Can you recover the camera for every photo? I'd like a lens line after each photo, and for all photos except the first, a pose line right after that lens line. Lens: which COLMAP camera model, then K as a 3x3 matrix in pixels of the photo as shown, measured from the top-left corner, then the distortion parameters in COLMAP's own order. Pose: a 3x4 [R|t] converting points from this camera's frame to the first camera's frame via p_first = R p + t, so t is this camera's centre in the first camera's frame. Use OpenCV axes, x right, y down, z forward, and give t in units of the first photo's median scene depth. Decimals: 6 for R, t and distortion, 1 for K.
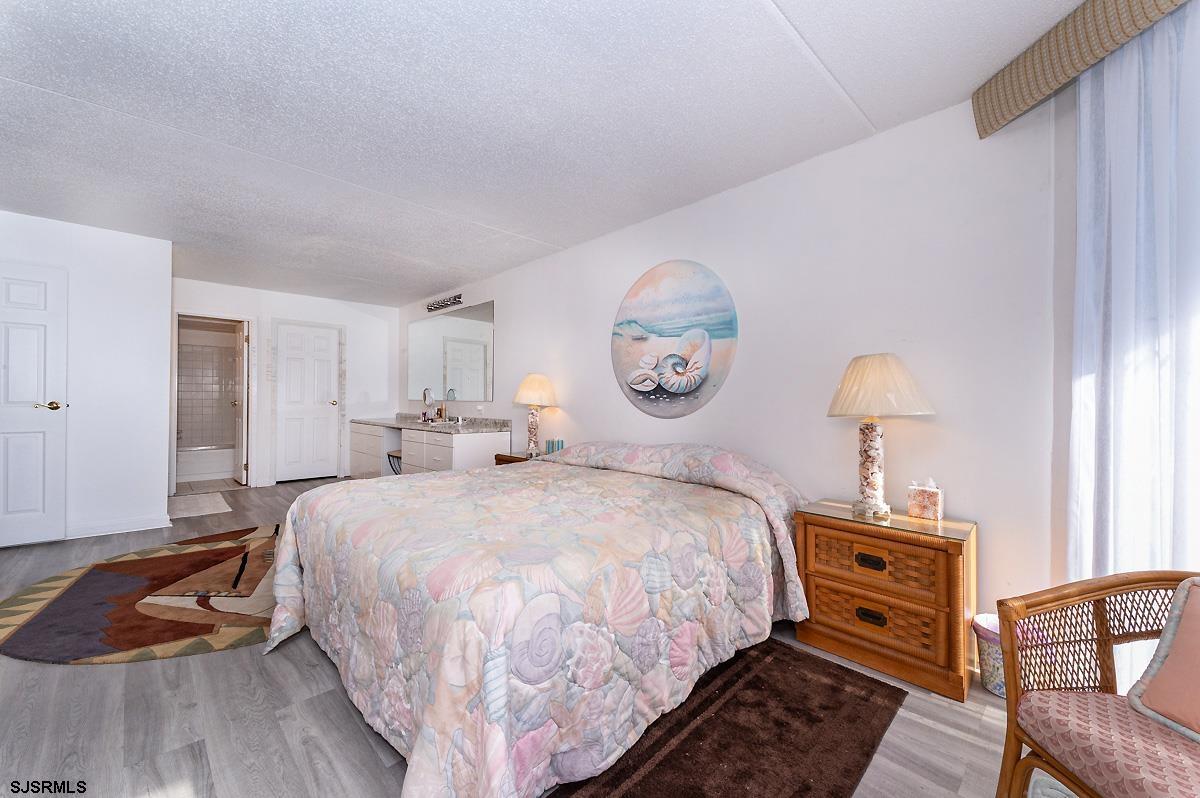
lens RADIAL K [[455.6, 0, 601.5], [0, 455.6, 396.9], [0, 0, 1]] dist [0.079058, -0.034361]
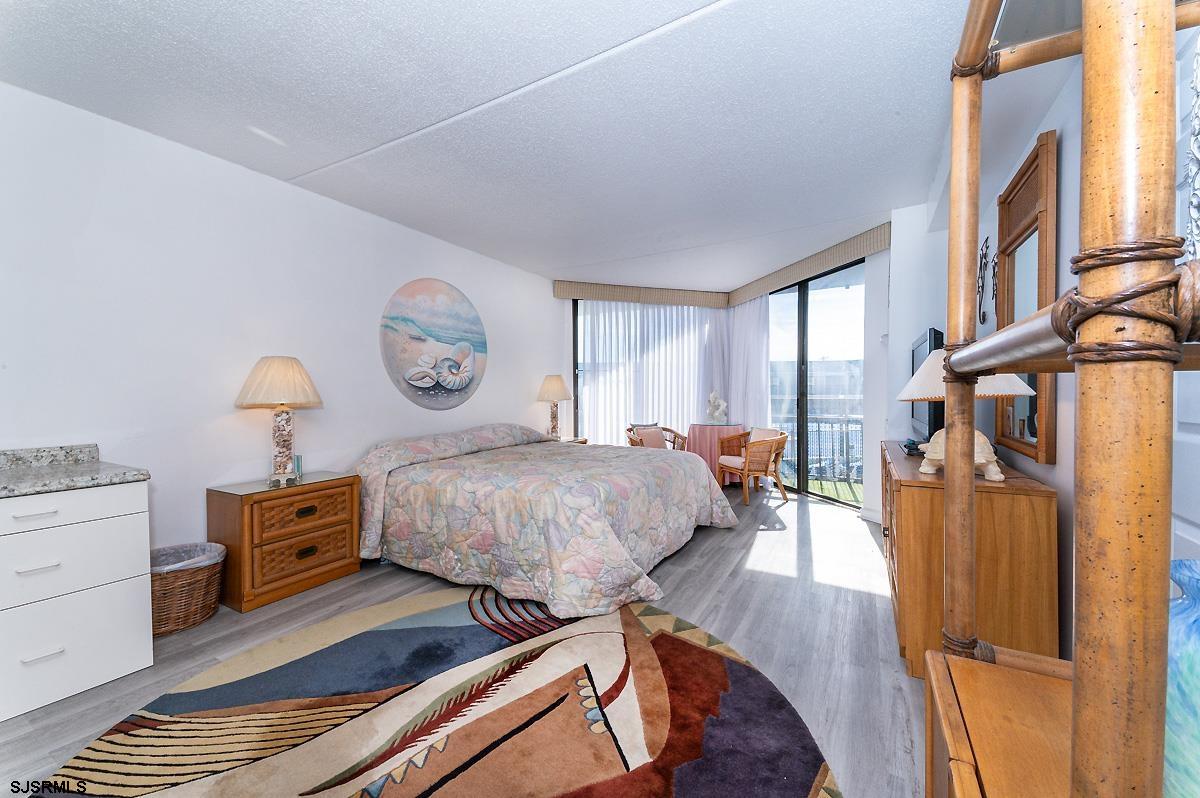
lens RADIAL K [[455.6, 0, 601.5], [0, 455.6, 396.9], [0, 0, 1]] dist [0.079058, -0.034361]
pose [[-0.278833, -0.015694, 0.960211, -1.281615], [-0.000083, 0.999867, 0.016318, -0.008568], [-0.960340, 0.004470, -0.278797, 1.043159]]
